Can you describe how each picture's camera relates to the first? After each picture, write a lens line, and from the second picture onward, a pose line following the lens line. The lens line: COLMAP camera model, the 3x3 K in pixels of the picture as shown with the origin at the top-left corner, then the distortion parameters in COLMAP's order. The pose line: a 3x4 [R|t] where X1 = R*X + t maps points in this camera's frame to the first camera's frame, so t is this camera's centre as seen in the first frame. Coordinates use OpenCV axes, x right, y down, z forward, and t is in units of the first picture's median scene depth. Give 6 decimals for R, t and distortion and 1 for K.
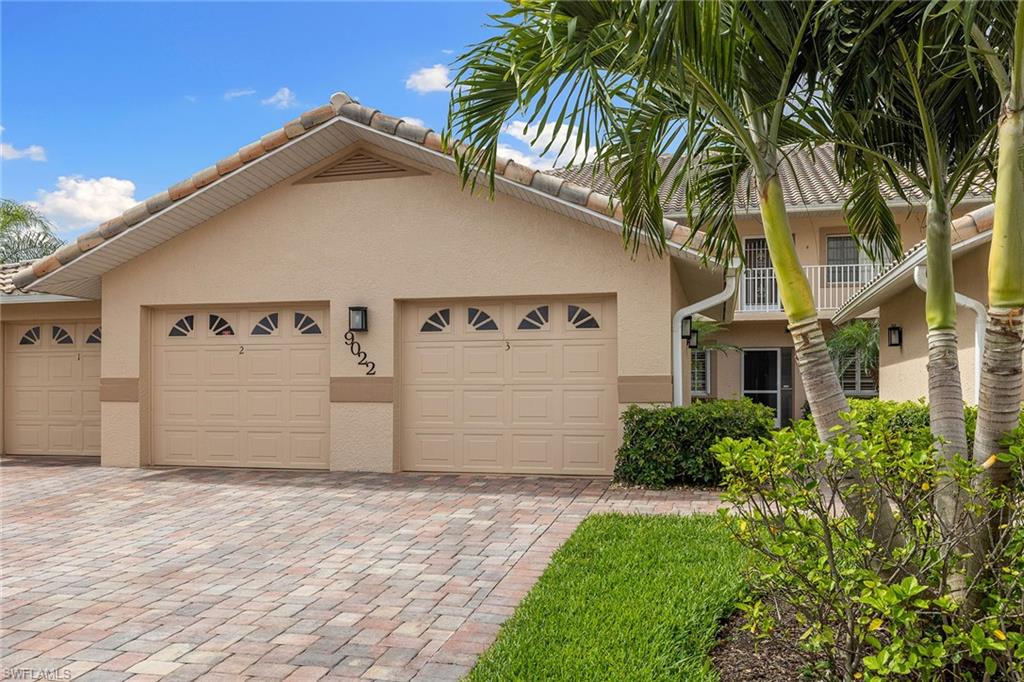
lens RADIAL K [[871.2, 0, 510.1], [0, 871.2, 386.7], [0, 0, 1]] dist [0.000153, -0.005958]
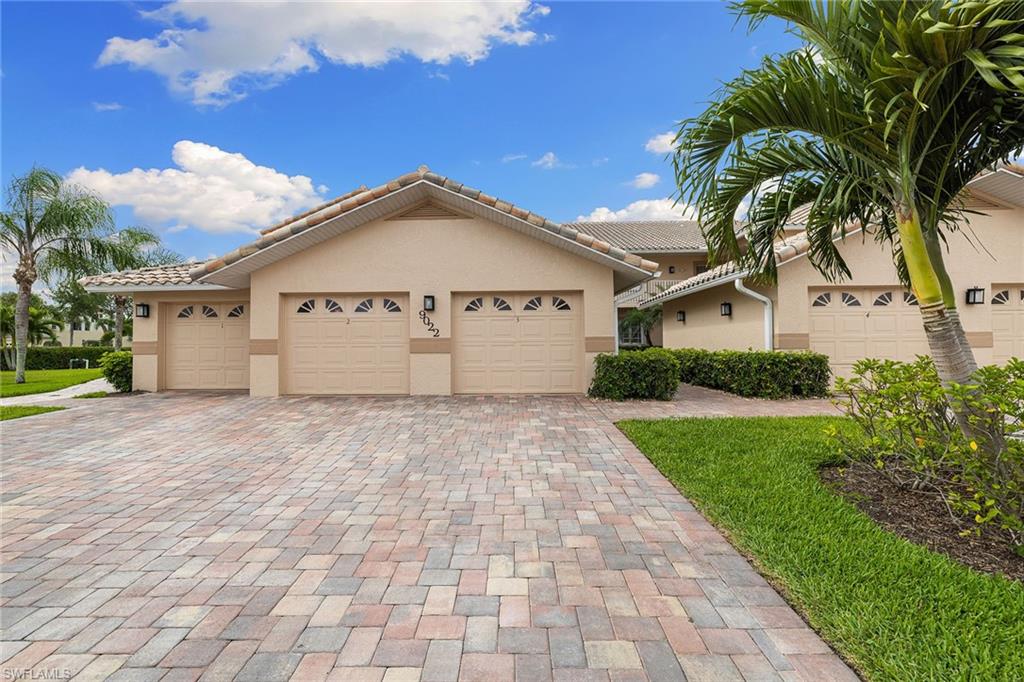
lens RADIAL K [[435.7, 0, 509.5], [0, 435.7, 333.2], [0, 0, 1]] dist [-0.001798, -0.000078]
pose [[0.974744, -0.003196, 0.223302, -0.210454], [0.006638, 0.999870, -0.014665, -0.007164], [-0.223226, 0.015776, 0.974639, 0.158342]]
